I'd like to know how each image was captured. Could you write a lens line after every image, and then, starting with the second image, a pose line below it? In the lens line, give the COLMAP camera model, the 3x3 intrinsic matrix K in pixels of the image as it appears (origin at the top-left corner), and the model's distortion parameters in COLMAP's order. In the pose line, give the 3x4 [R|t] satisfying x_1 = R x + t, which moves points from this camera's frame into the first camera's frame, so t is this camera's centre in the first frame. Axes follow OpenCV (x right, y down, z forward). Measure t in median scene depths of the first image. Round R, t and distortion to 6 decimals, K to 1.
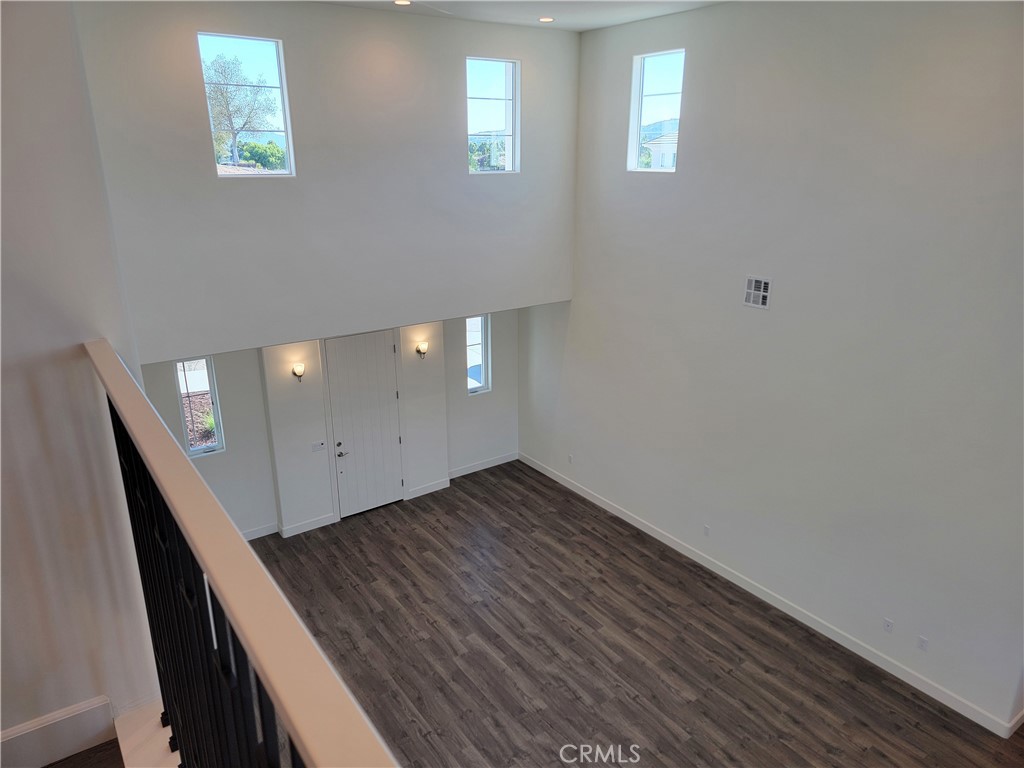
lens RADIAL K [[713.5, 0, 503.1], [0, 713.5, 384.5], [0, 0, 1]] dist [0.061757, -0.018302]
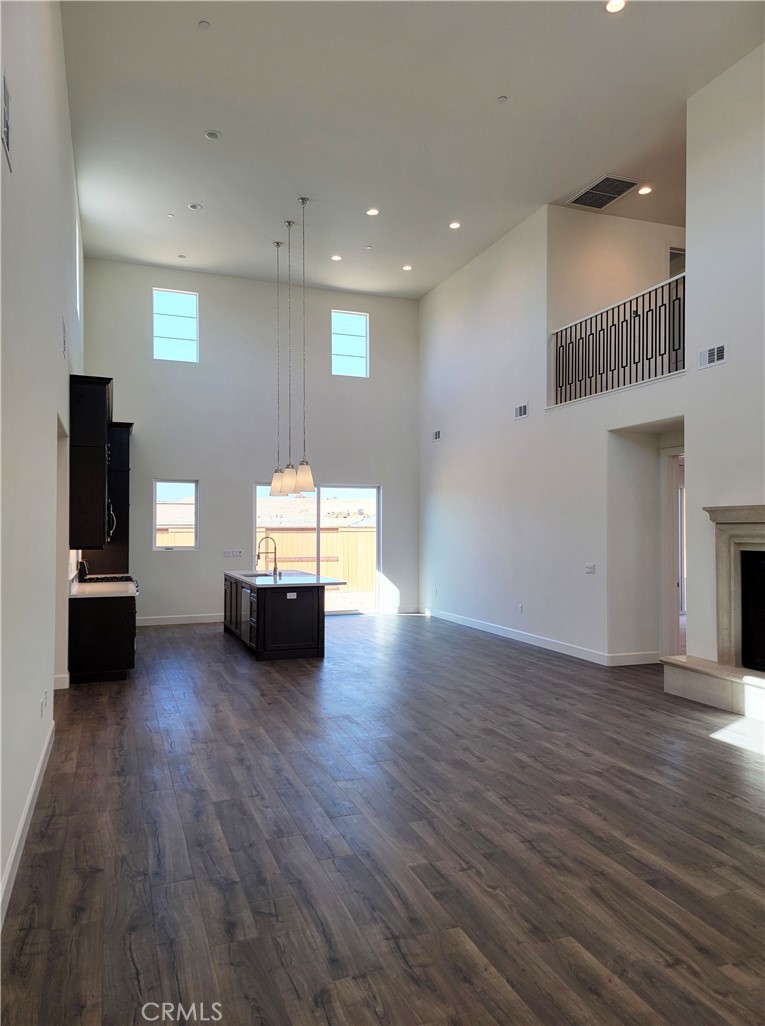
lens RADIAL K [[714.9, 0, 376.5], [0, 714.9, 513.2], [0, 0, 1]] dist [0.061757, -0.018302]
pose [[-0.966961, 0.004950, 0.254877, 0.041679], [0.079217, 0.956147, 0.281969, -0.015062], [-0.242304, 0.292844, -0.924949, 1.402453]]
